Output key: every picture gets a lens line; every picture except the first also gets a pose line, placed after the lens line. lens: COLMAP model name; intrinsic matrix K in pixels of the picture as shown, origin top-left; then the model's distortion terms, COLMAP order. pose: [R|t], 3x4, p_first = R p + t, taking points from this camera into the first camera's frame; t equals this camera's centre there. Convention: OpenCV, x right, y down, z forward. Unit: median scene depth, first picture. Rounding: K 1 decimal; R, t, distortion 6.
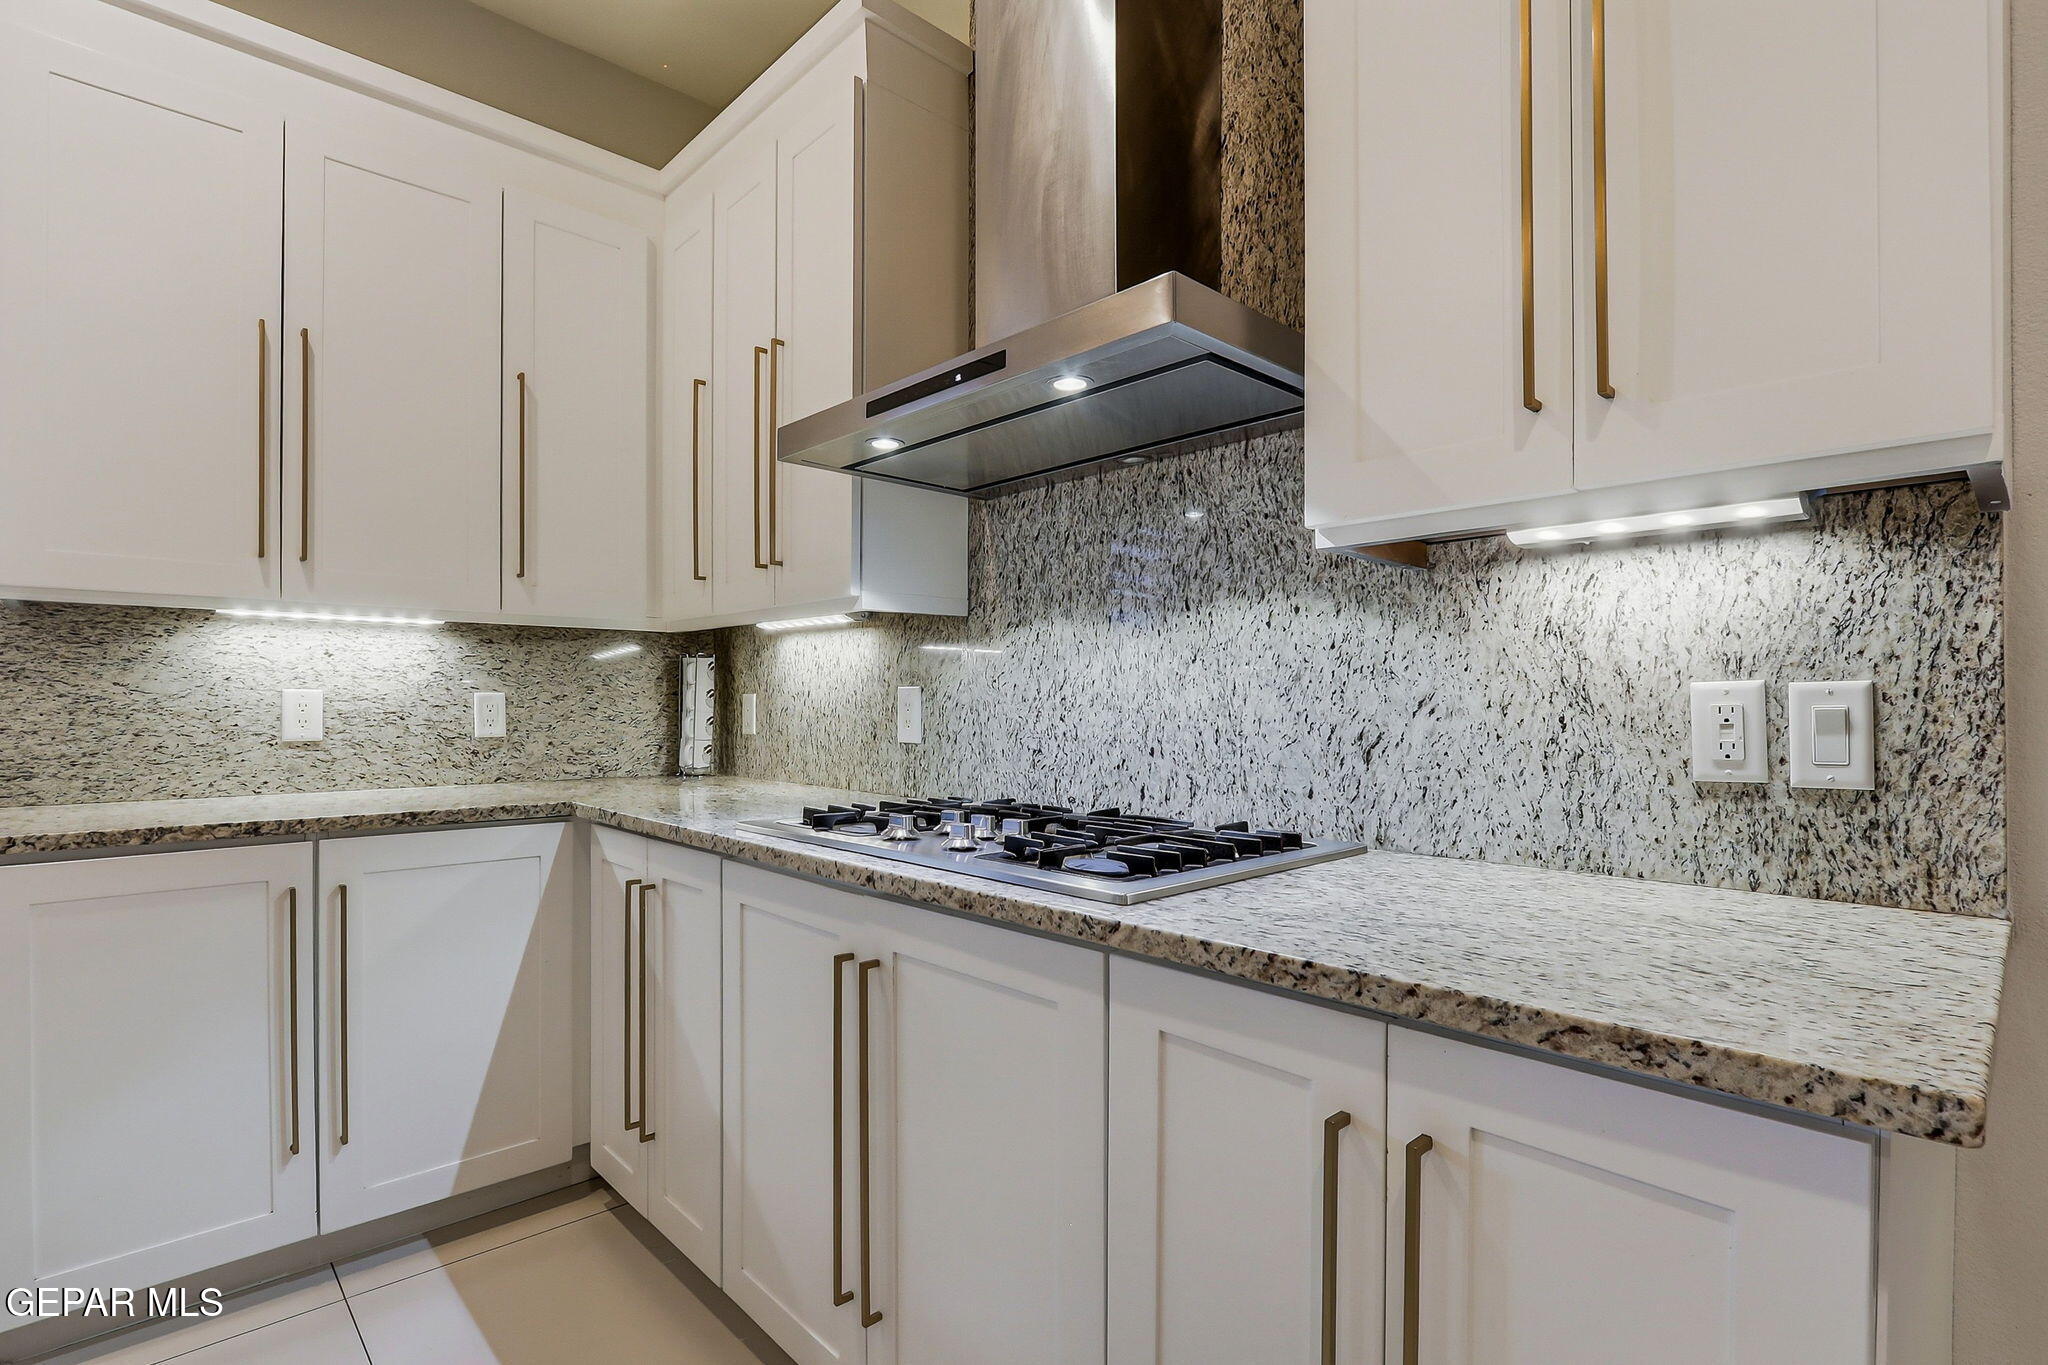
lens RADIAL K [[968.0, 0, 1038.4], [0, 968.0, 702.7], [0, 0, 1]] dist [-0.021018, 0.005083]
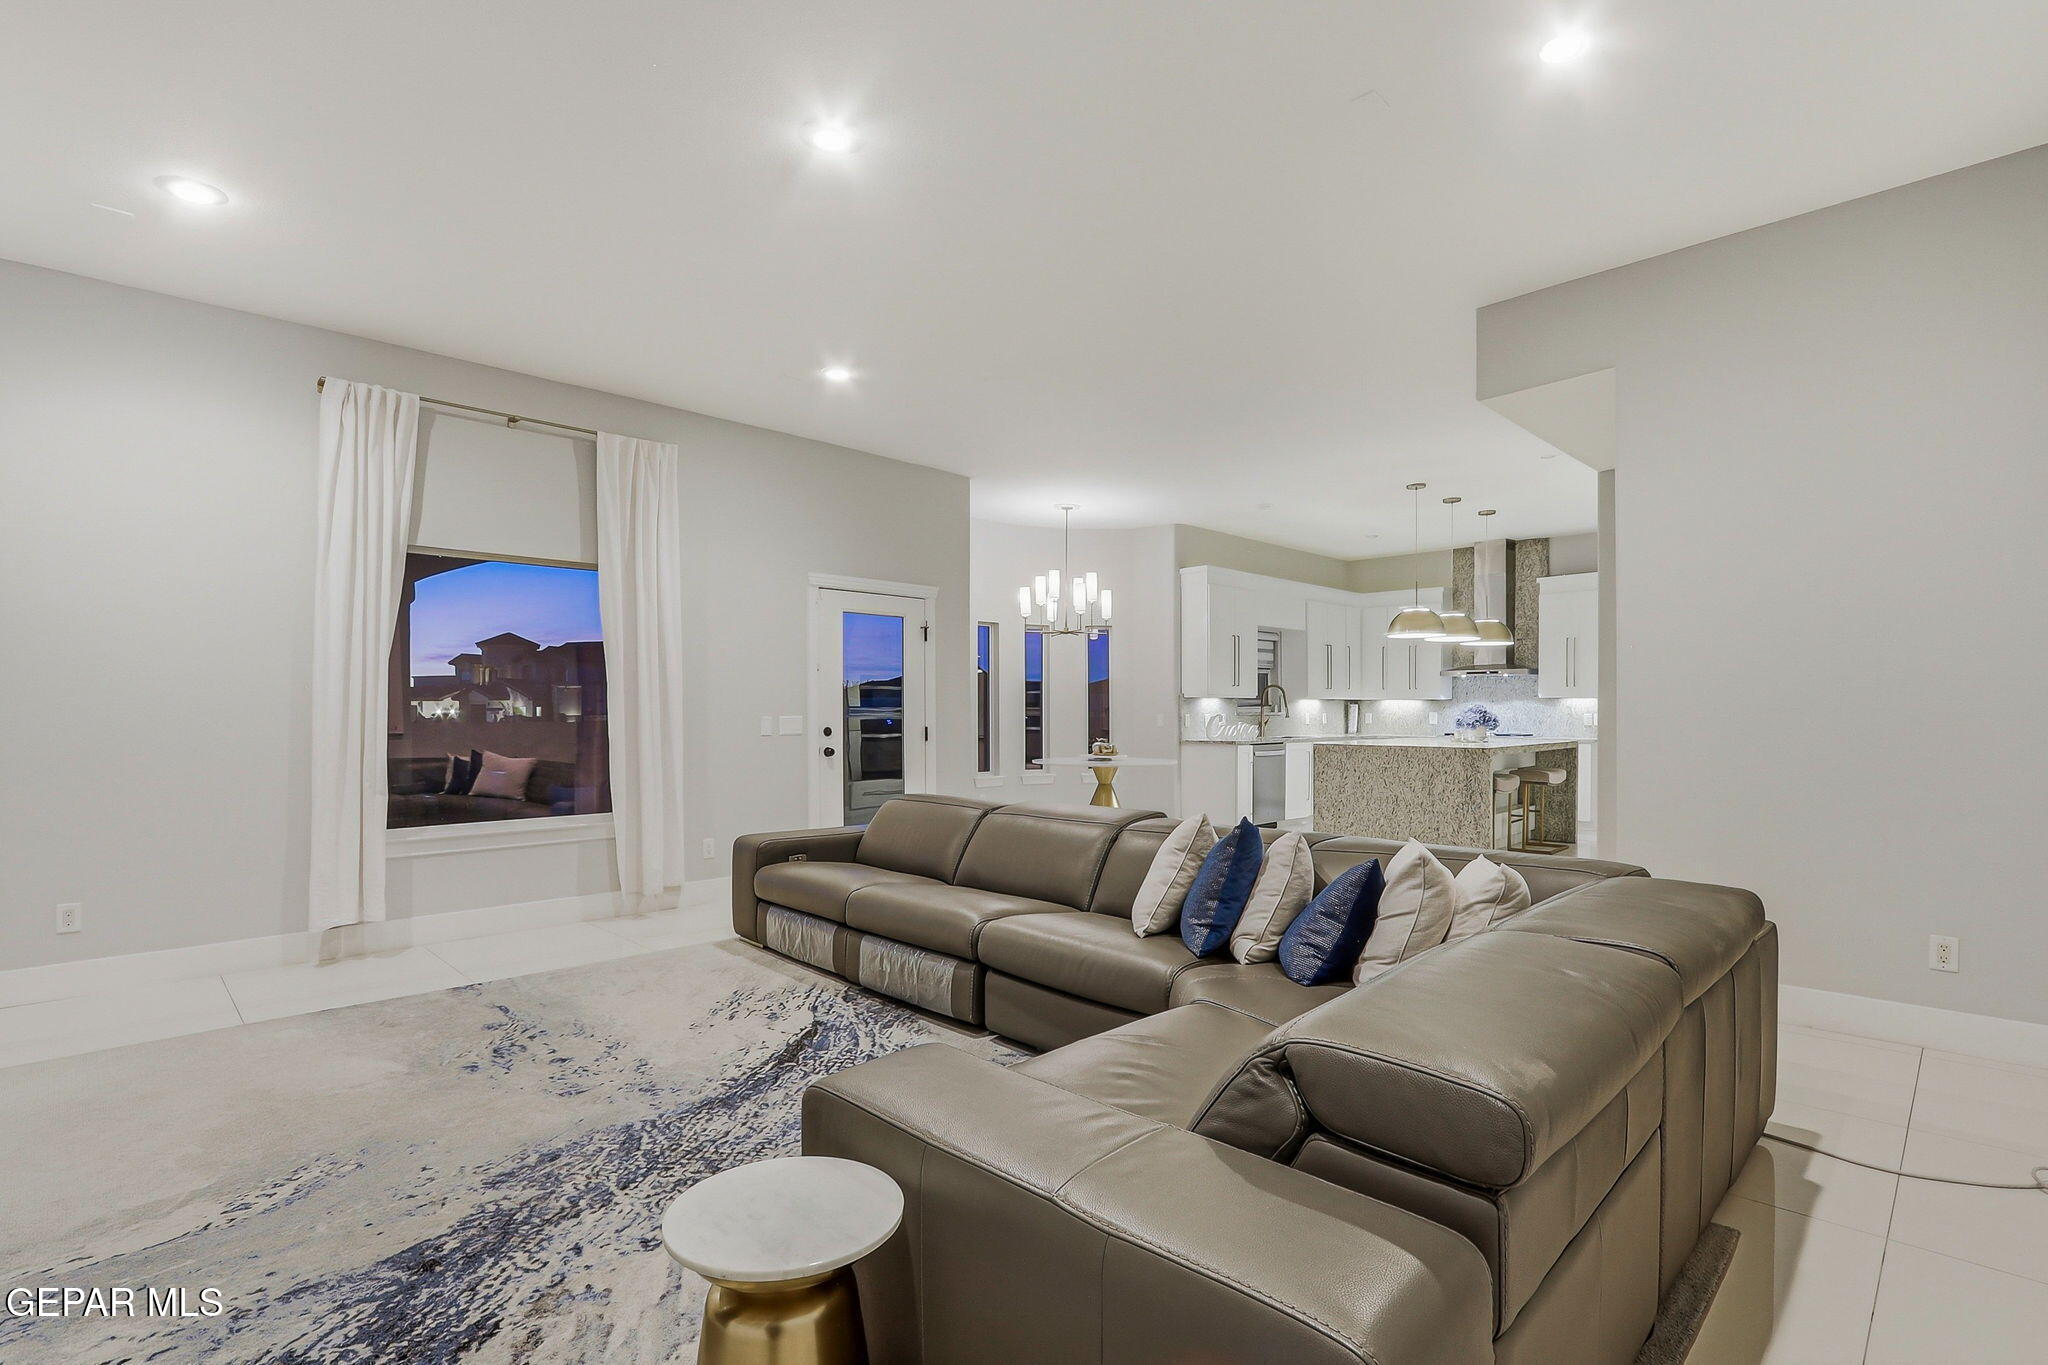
lens RADIAL K [[968.0, 0, 1038.4], [0, 968.0, 702.7], [0, 0, 1]] dist [-0.021018, 0.005083]
pose [[0.999961, -0.004059, 0.007807, -2.979420], [0.004117, 0.999964, -0.007467, -0.050053], [-0.007777, 0.007499, 0.999942, -5.312601]]
